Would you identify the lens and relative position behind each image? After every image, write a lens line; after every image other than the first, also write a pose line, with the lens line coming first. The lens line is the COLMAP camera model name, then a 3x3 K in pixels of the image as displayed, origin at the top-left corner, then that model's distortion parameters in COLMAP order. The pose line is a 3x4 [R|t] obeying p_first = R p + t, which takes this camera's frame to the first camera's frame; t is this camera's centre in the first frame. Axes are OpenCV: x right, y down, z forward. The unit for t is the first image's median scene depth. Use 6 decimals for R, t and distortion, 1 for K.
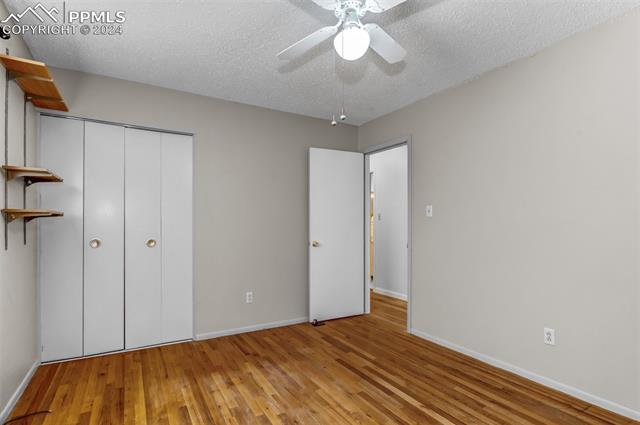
lens RADIAL K [[326.9, 0, 319.1], [0, 326.9, 216.7], [0, 0, 1]] dist [-0.001492, -0.000225]
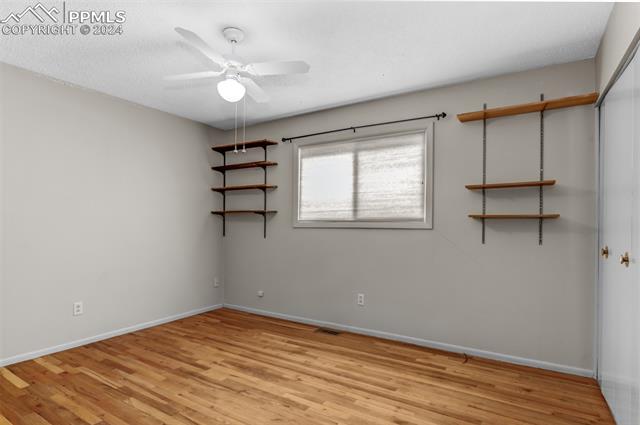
lens RADIAL K [[326.9, 0, 319.1], [0, 326.9, 216.7], [0, 0, 1]] dist [-0.001492, -0.000225]
pose [[-0.888885, -0.005421, -0.458099, 0.304876], [0.011120, 0.999380, -0.033404, 0.033539], [0.457996, -0.034786, -0.888273, 1.803619]]
